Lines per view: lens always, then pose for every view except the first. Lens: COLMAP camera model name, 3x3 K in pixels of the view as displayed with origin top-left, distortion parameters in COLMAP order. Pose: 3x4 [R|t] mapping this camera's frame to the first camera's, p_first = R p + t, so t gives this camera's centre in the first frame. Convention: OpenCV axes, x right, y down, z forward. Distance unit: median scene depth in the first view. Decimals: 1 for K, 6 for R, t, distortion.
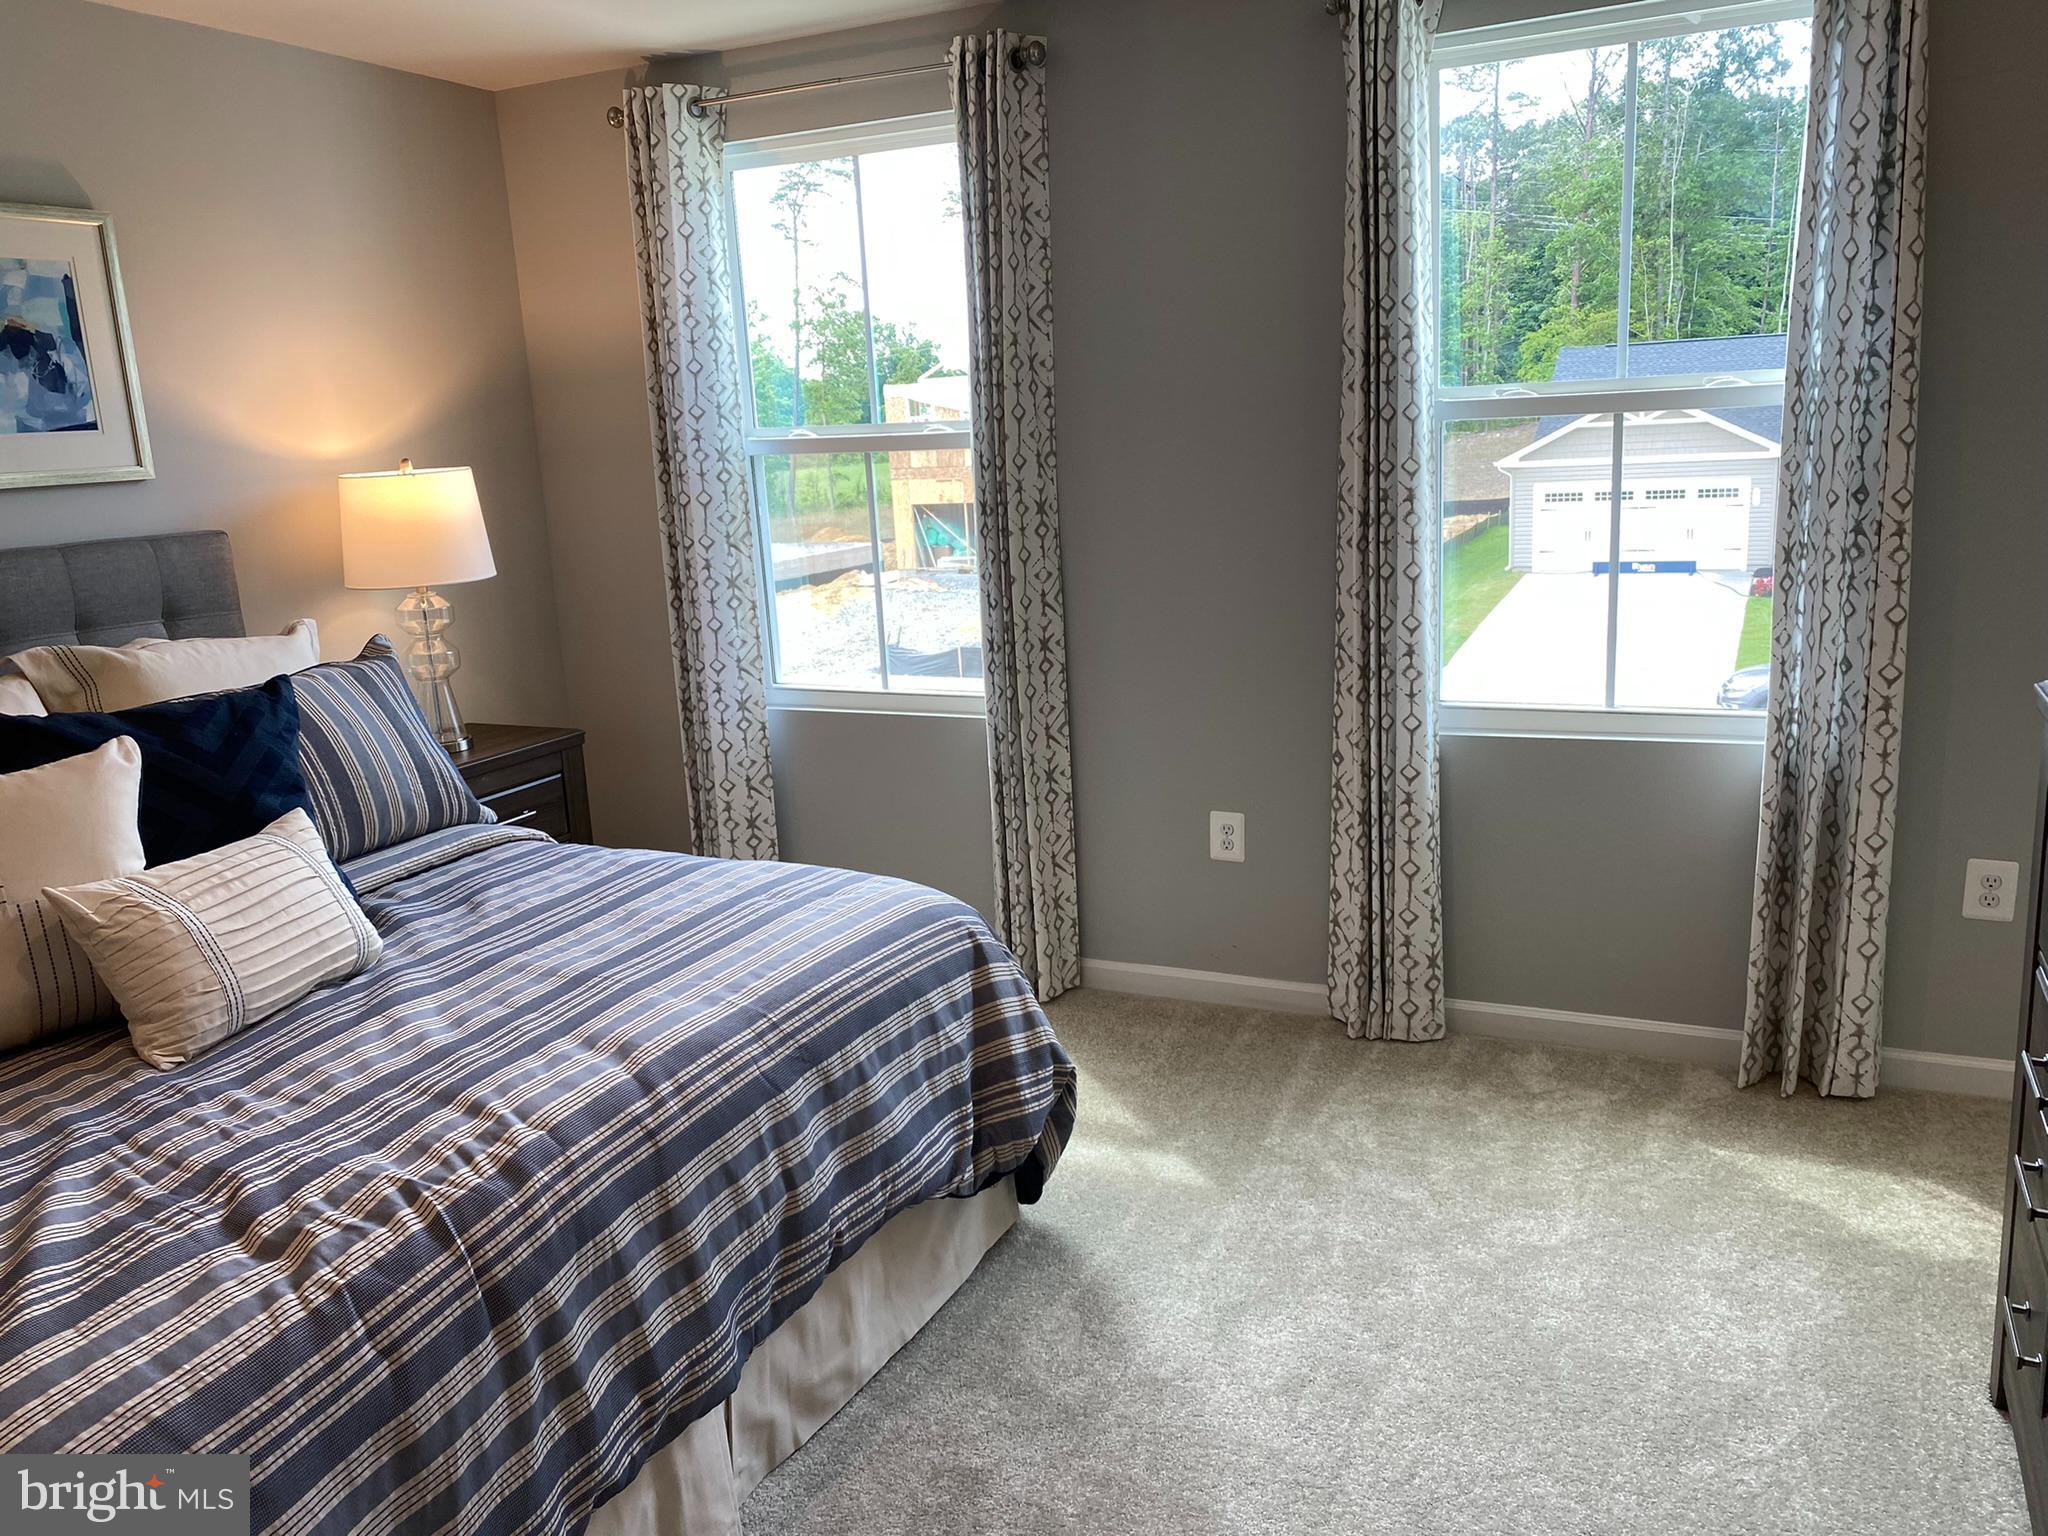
lens RADIAL K [[1555.8, 0, 1030.3], [0, 1555.8, 774.0], [0, 0, 1]] dist [0.050787, -0.064389]
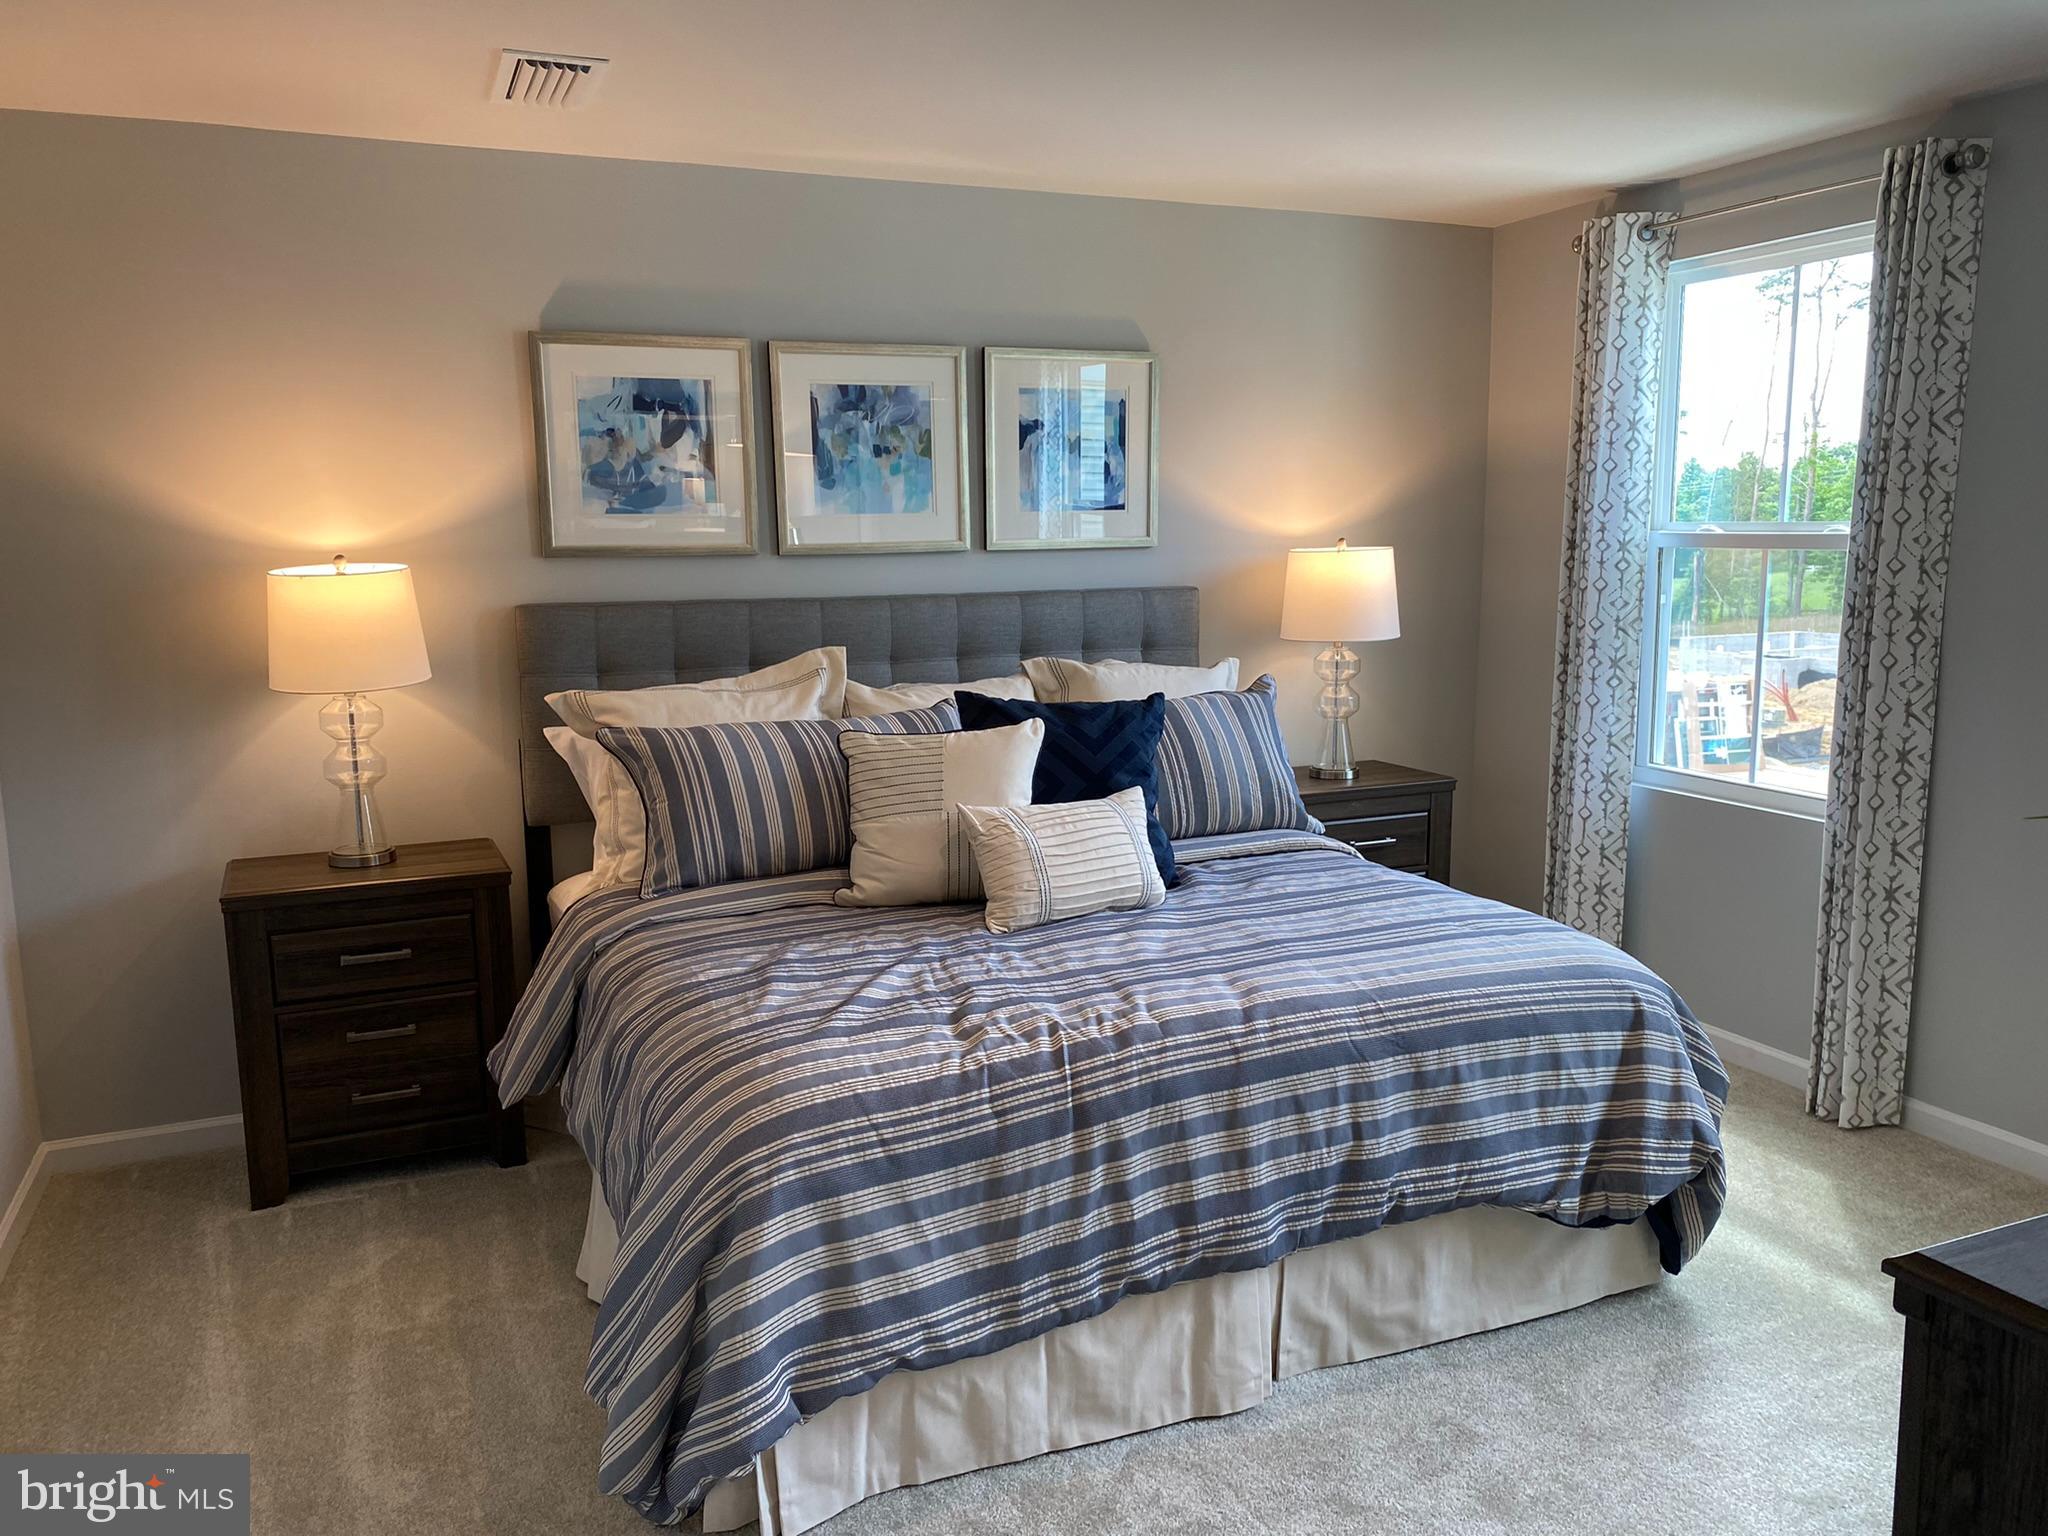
lens RADIAL K [[1555.8, 0, 1026.5], [0, 1555.8, 766.5], [0, 0, 1]] dist [0.050787, -0.064389]
pose [[0.752944, 0.140145, -0.642988, 0.259146], [-0.172405, 0.984943, 0.012790, 0.003243], [0.635099, 0.101224, 0.765769, -0.090431]]
